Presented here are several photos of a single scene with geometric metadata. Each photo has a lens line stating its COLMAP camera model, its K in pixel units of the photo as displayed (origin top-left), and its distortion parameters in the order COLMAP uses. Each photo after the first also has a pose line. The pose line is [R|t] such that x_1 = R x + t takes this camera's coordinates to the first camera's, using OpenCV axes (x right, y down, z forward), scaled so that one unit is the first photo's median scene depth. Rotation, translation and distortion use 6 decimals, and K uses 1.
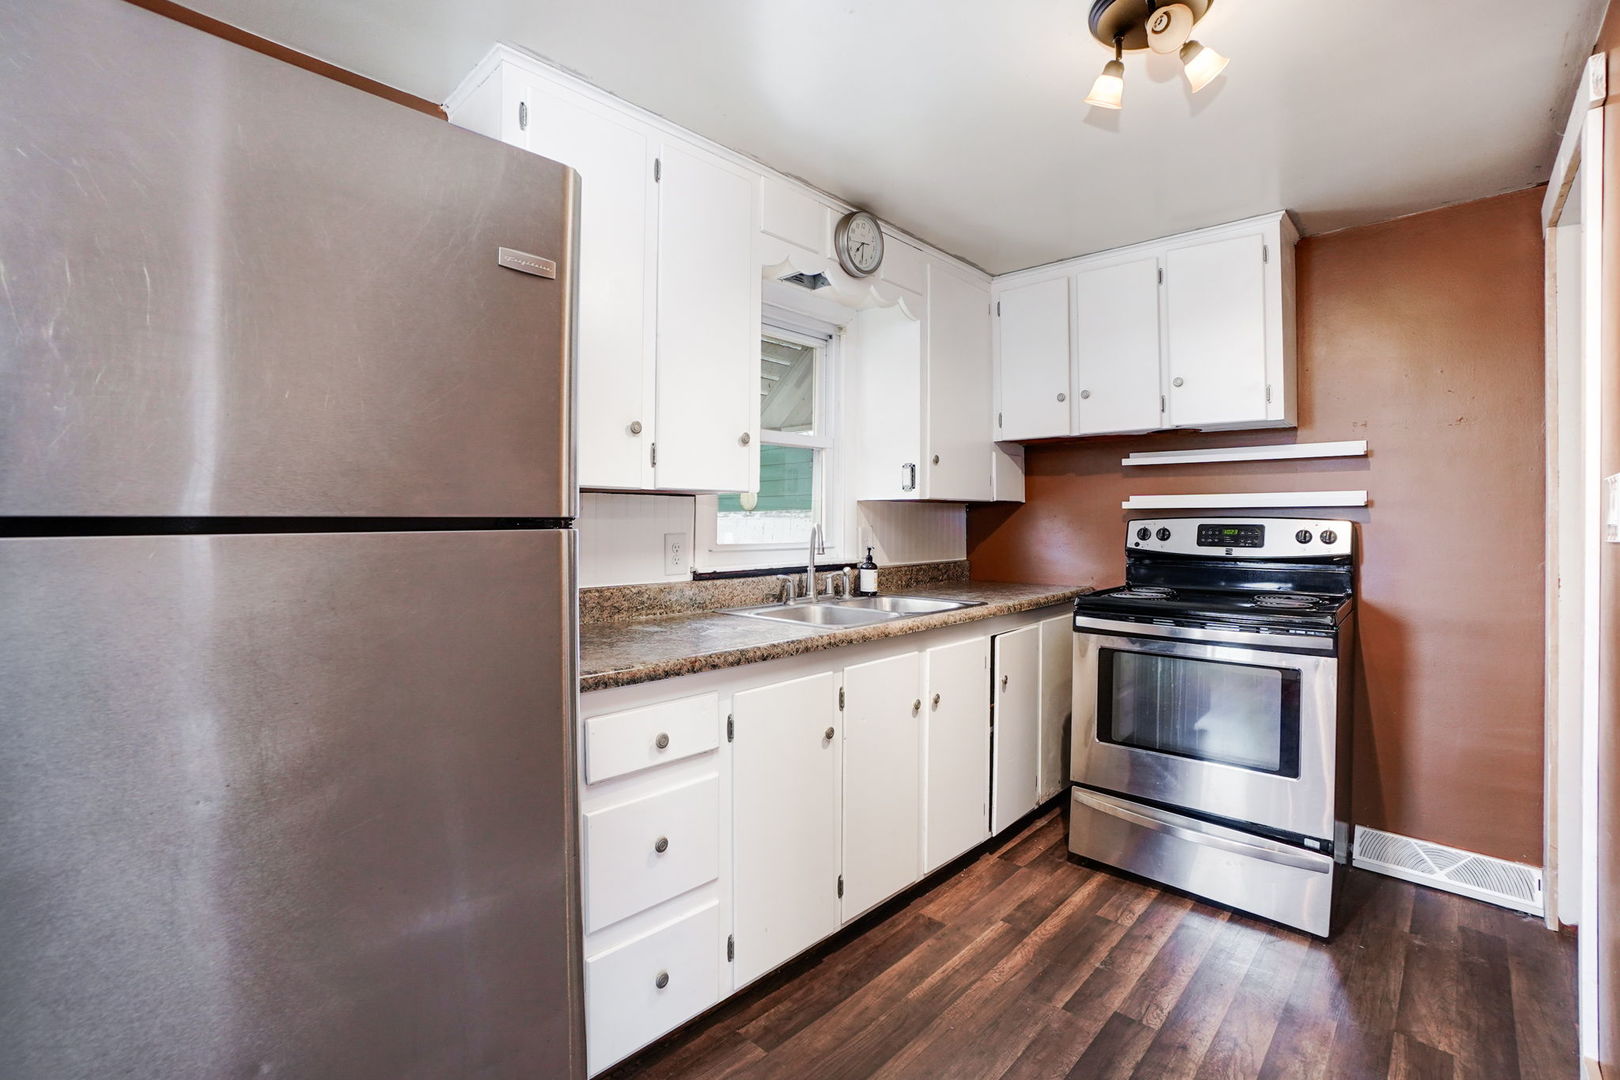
lens RADIAL K [[721.1, 0, 804.0], [0, 721.1, 524.8], [0, 0, 1]] dist [-0.063427, 0.016590]
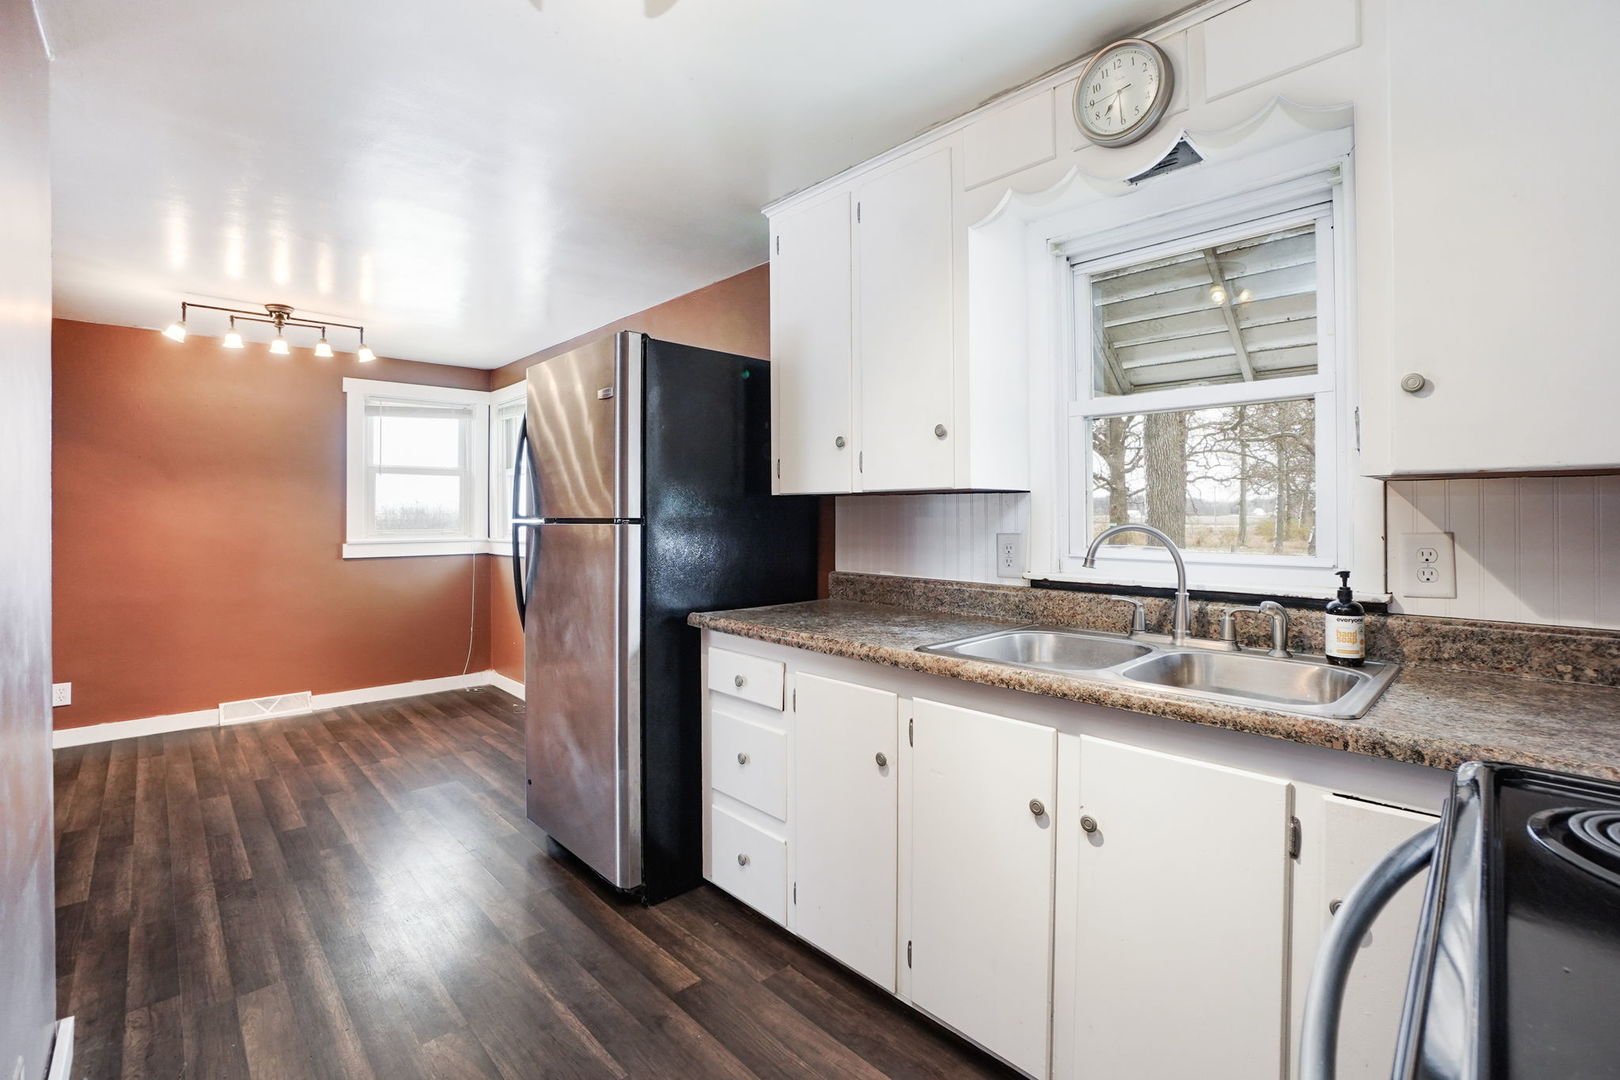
lens RADIAL K [[721.1, 0, 804.0], [0, 721.1, 524.8], [0, 0, 1]] dist [-0.063427, 0.016590]
pose [[-0.051162, 0.008648, -0.998653, 0.686040], [-0.007539, 0.999931, 0.009045, -0.004840], [0.998662, 0.007991, -0.051093, 0.705613]]
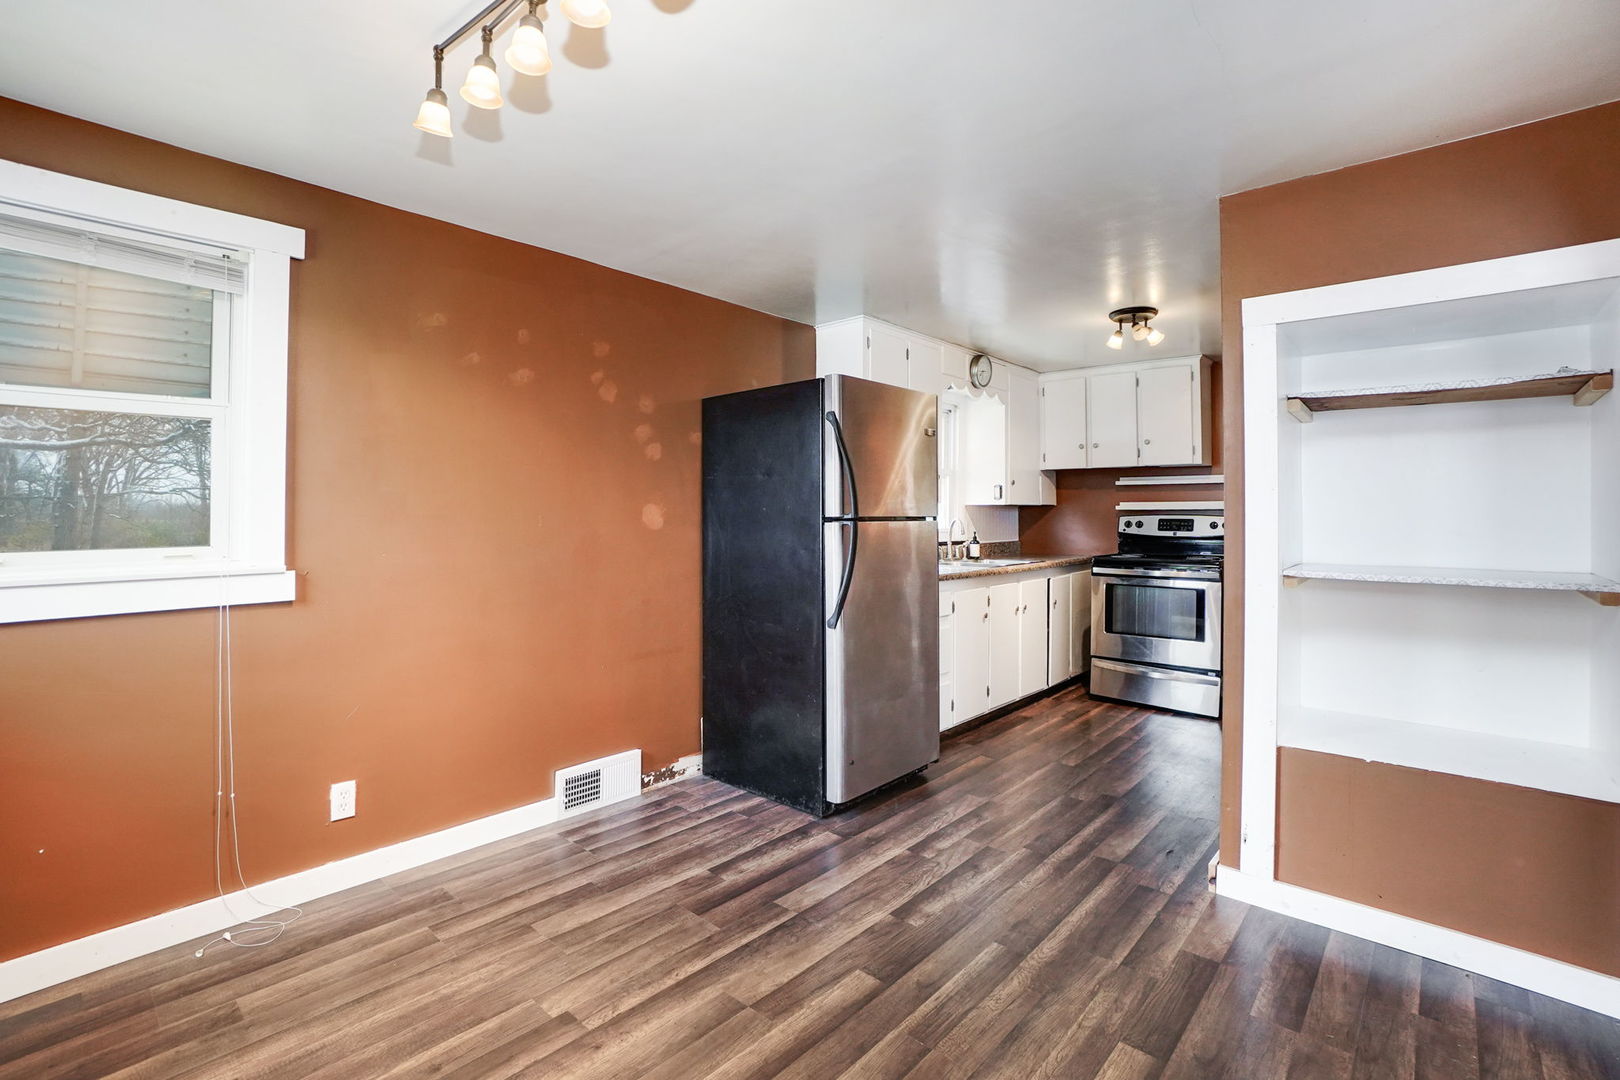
lens RADIAL K [[748.0, 0, 784.1], [0, 748.0, 512.8], [0, 0, 1]] dist [-0.048342, 0.000225]
pose [[0.999858, 0.000739, 0.016812, -0.455185], [-0.000604, 0.999968, -0.008021, -0.000286], [-0.016818, 0.008010, 0.999826, -0.920142]]
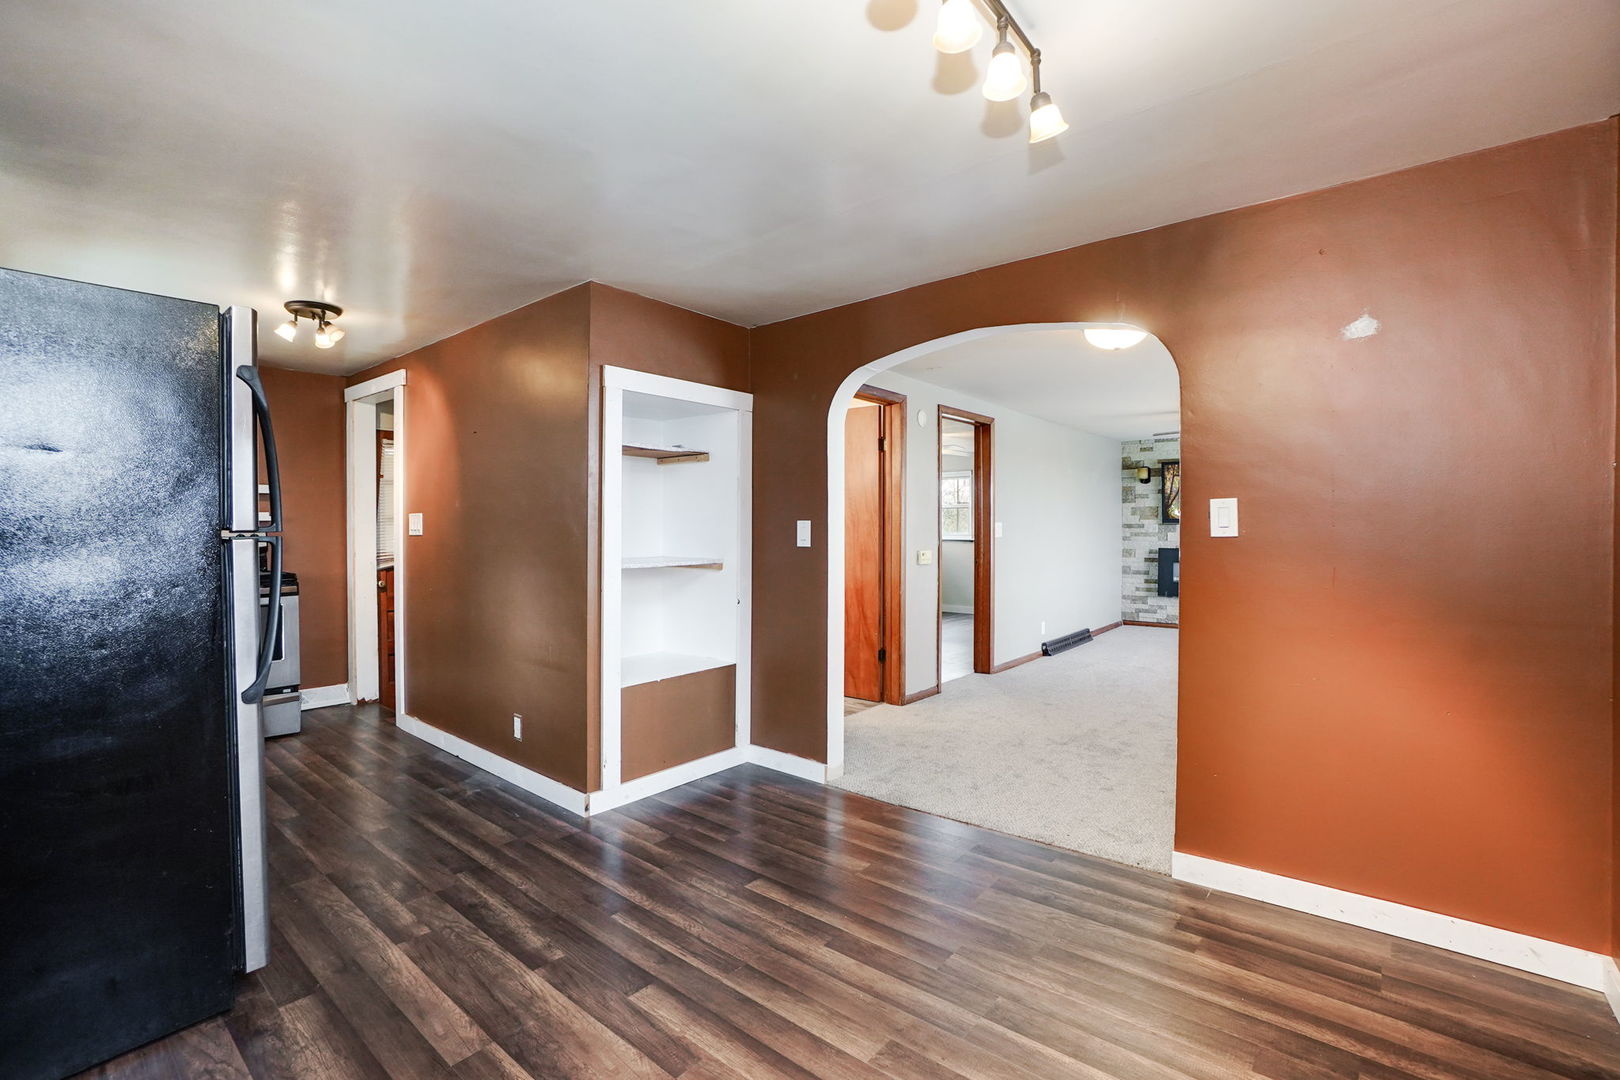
lens RADIAL K [[721.1, 0, 804.0], [0, 721.1, 524.8], [0, 0, 1]] dist [-0.063427, 0.016590]
pose [[-0.078780, -0.002521, 0.996889, -1.103976], [0.003784, 0.999989, 0.002828, -0.009961], [-0.996885, 0.003995, -0.078770, -0.255377]]
